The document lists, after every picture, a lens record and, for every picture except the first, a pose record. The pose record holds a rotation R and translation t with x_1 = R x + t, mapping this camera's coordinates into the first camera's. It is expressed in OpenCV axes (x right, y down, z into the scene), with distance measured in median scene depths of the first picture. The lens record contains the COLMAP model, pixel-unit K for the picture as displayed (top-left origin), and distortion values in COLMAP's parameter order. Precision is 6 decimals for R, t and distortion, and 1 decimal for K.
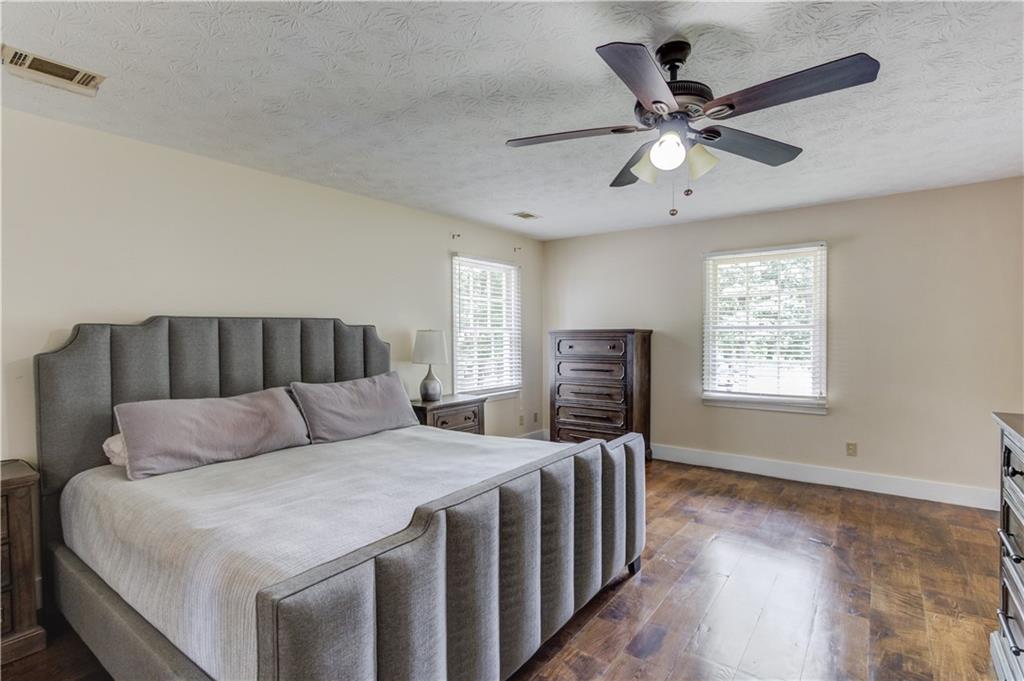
lens RADIAL K [[497.1, 0, 512.0], [0, 497.1, 340.5], [0, 0, 1]] dist [0.001191, 0.000575]
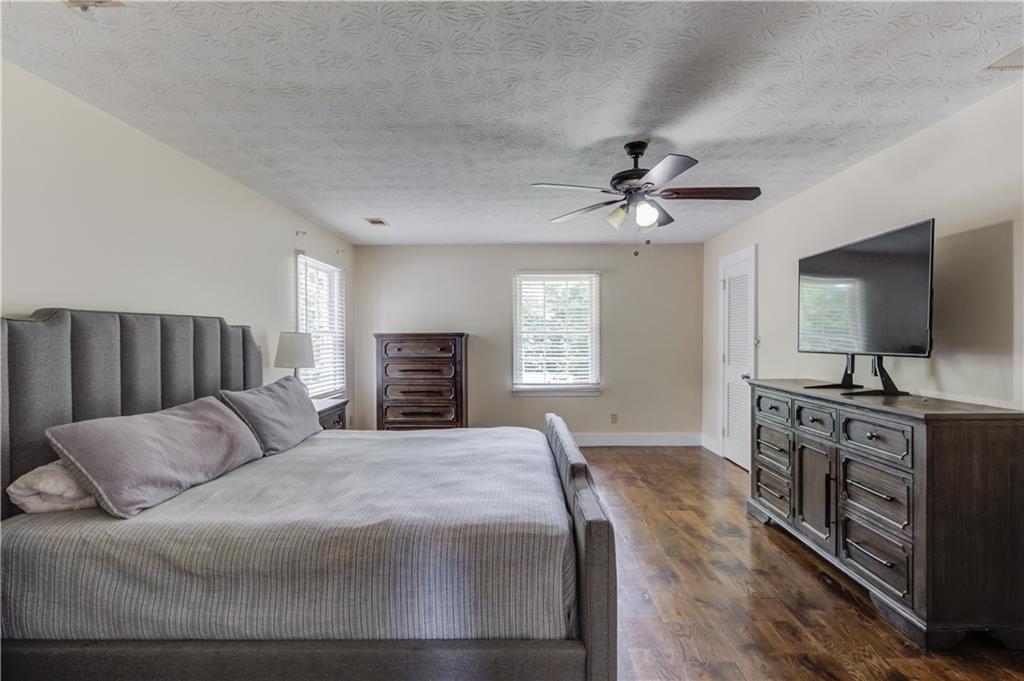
lens RADIAL K [[497.1, 0, 512.0], [0, 497.1, 340.5], [0, 0, 1]] dist [0.001191, 0.000575]
pose [[0.814083, -0.000289, 0.580749, -0.429742], [0.006152, 0.999948, -0.008126, 0.005945], [-0.580716, 0.010188, 0.814042, 0.003464]]
